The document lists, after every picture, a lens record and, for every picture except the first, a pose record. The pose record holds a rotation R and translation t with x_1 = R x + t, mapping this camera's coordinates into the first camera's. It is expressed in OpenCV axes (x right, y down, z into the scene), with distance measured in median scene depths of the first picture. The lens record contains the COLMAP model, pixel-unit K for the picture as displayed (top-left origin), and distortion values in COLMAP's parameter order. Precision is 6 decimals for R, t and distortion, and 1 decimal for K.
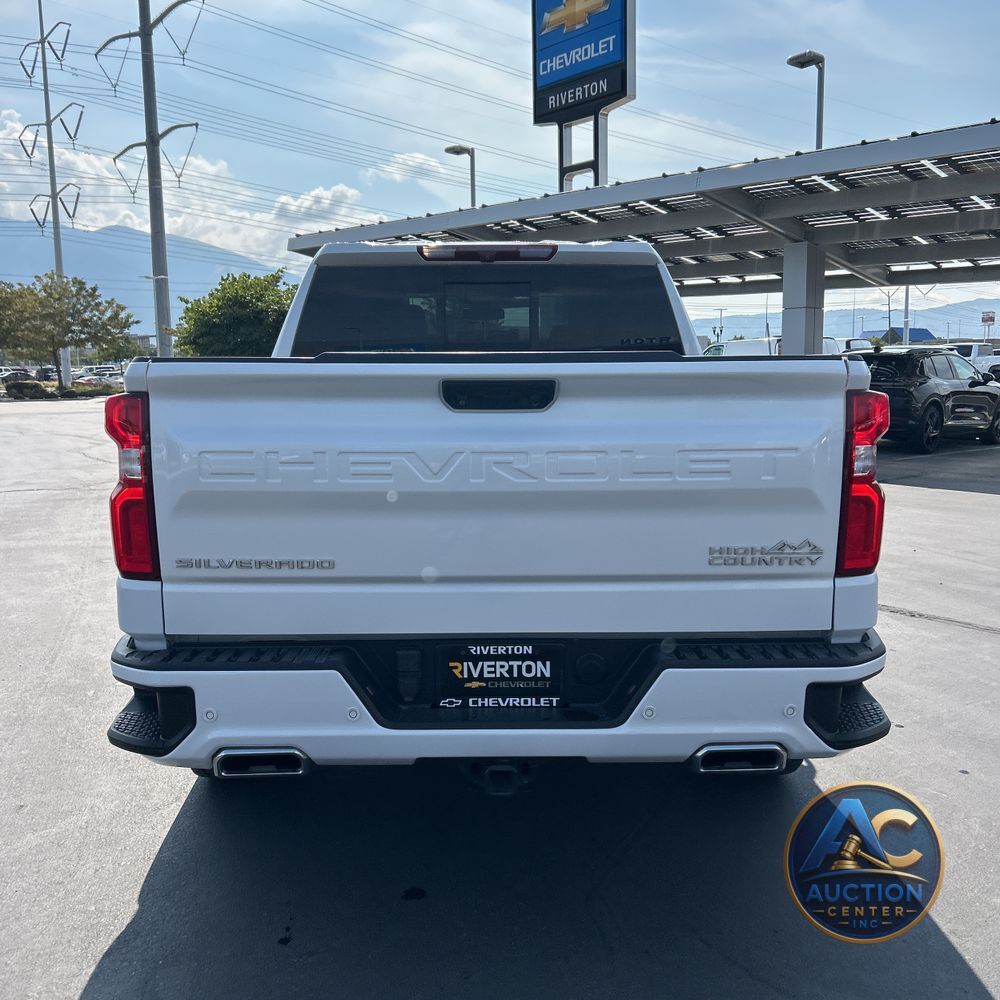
lens RADIAL K [[1012.7, 0, 482.8], [0, 1012.7, 513.5], [0, 0, 1]] dist [0.021665, 0.005346]
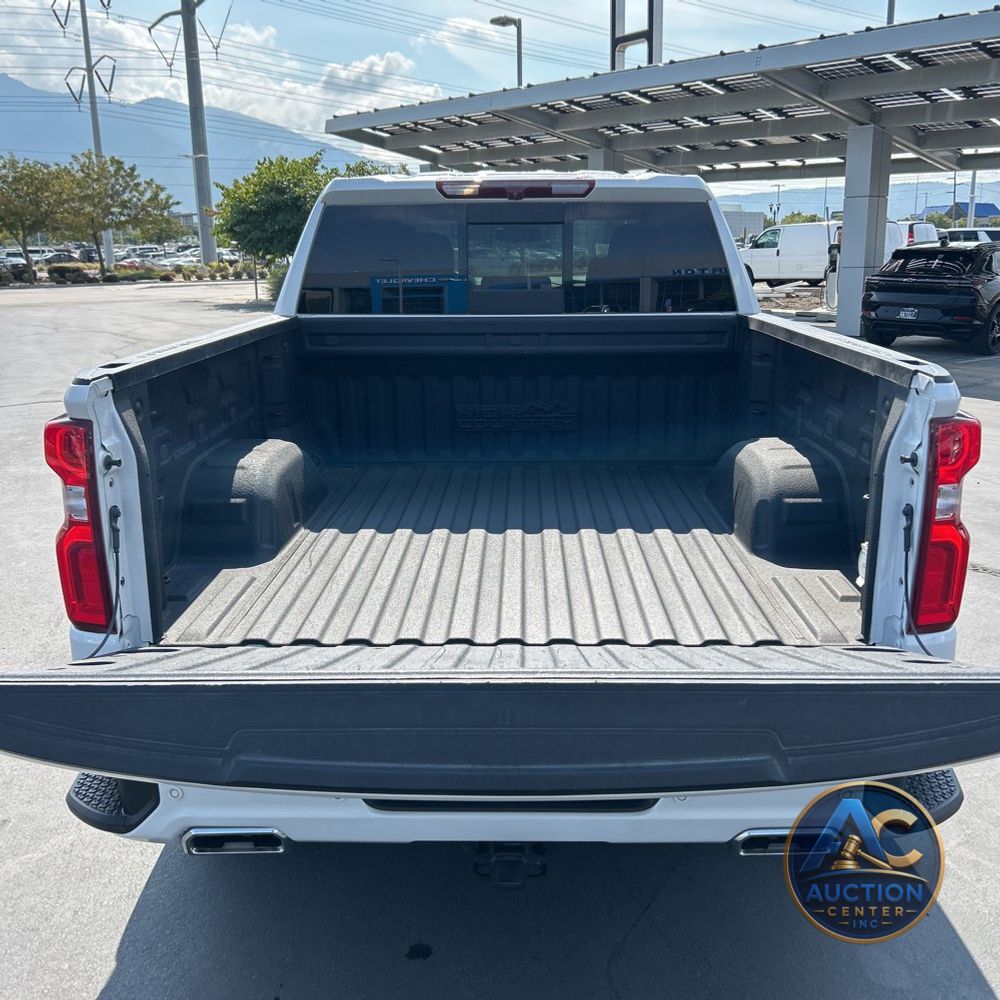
lens RADIAL K [[1016.5, 0, 500.0], [0, 1016.5, 500.0], [0, 0, 1]] dist [0.009369, 0.018942]
pose [[0.999563, 0.006366, -0.028857, 0.003547], [-0.003433, 0.994924, 0.100570, -0.014776], [0.029351, -0.100427, 0.994511, 0.017352]]
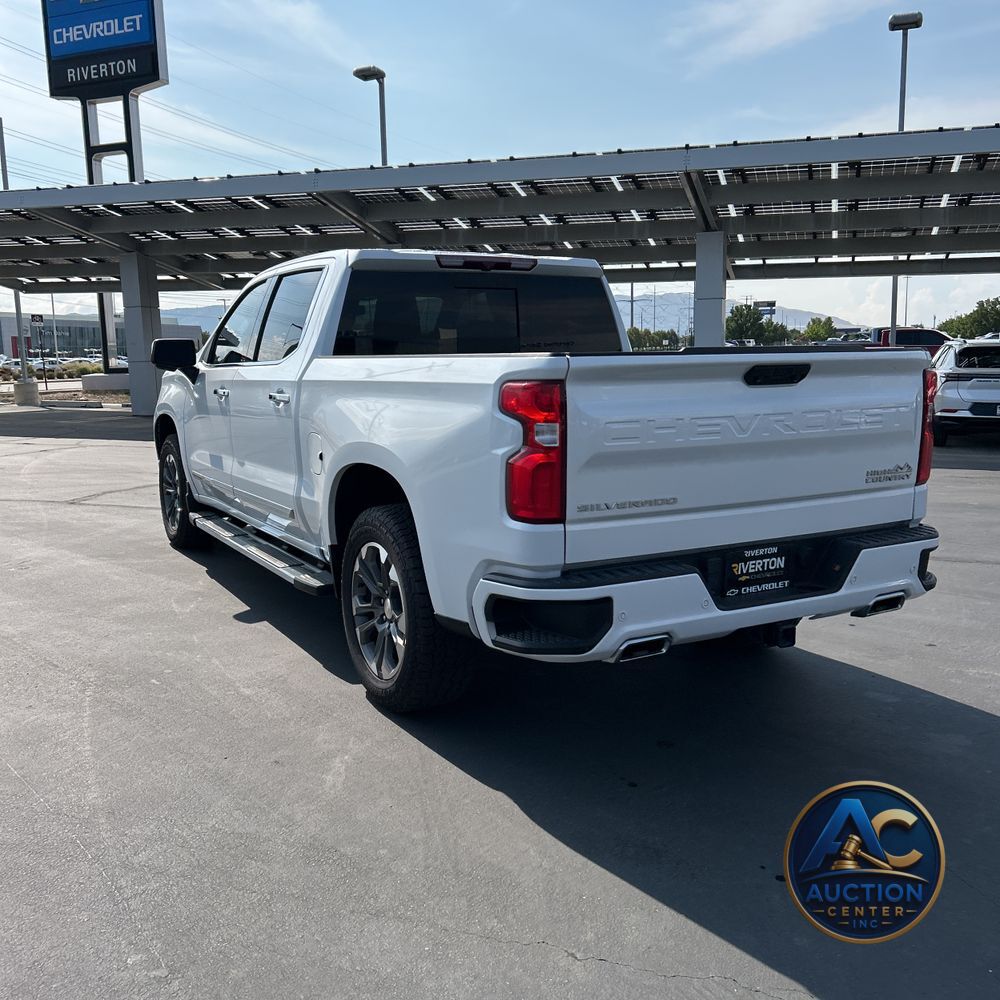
lens RADIAL K [[1005.4, 0, 499.7], [0, 1005.4, 511.6], [0, 0, 1]] dist [0.030105, -0.005513]
pose [[0.880239, -0.079418, 0.467838, -0.109958], [0.075659, 0.996772, 0.026856, 0.001137], [-0.468460, 0.011757, 0.883406, -0.011482]]
